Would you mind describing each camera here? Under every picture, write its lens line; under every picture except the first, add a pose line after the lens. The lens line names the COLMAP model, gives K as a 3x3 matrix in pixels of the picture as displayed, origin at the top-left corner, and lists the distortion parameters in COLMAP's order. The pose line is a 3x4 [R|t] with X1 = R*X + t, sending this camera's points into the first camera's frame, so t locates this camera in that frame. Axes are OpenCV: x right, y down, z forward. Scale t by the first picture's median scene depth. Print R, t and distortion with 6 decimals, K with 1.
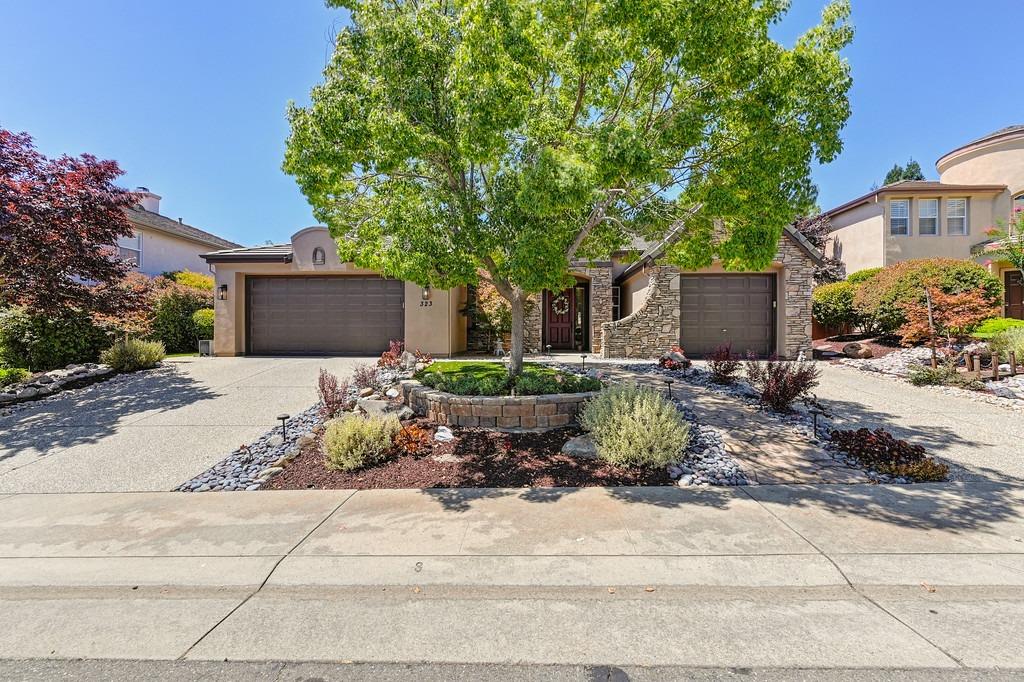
lens RADIAL K [[413.1, 0, 530.1], [0, 413.1, 321.4], [0, 0, 1]] dist [0.006010, -0.000931]
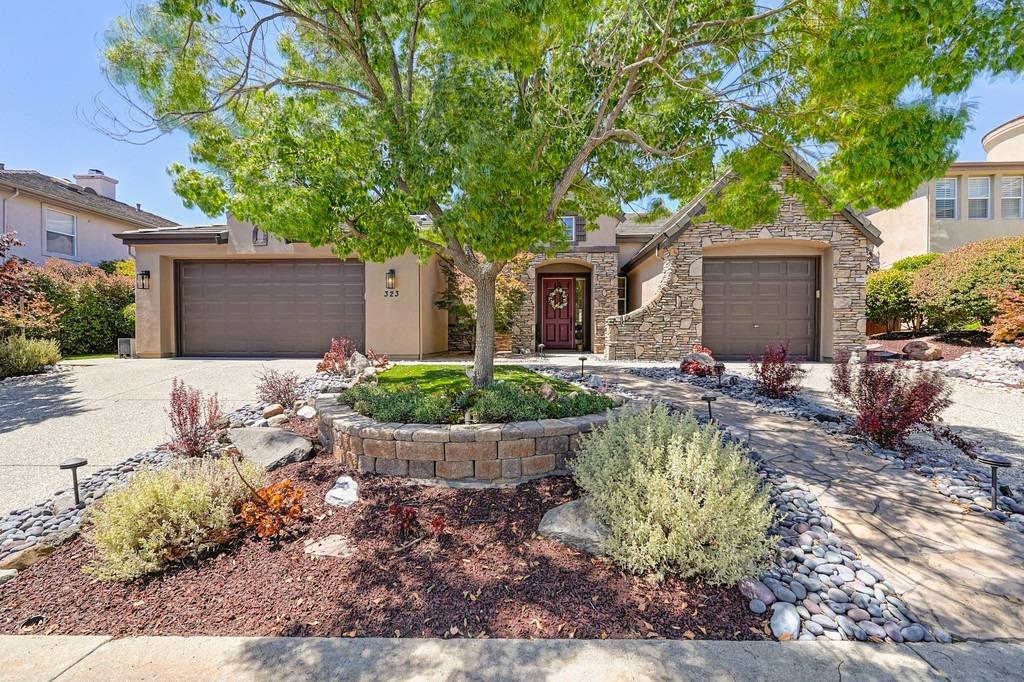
lens RADIAL K [[413.1, 0, 530.3], [0, 413.1, 328.1], [0, 0, 1]] dist [0.006010, -0.000931]
pose [[0.999987, -0.000563, -0.005152, 0.028404], [0.000649, 0.999863, 0.016534, 0.012206], [0.005142, -0.016537, 0.999850, 0.184079]]
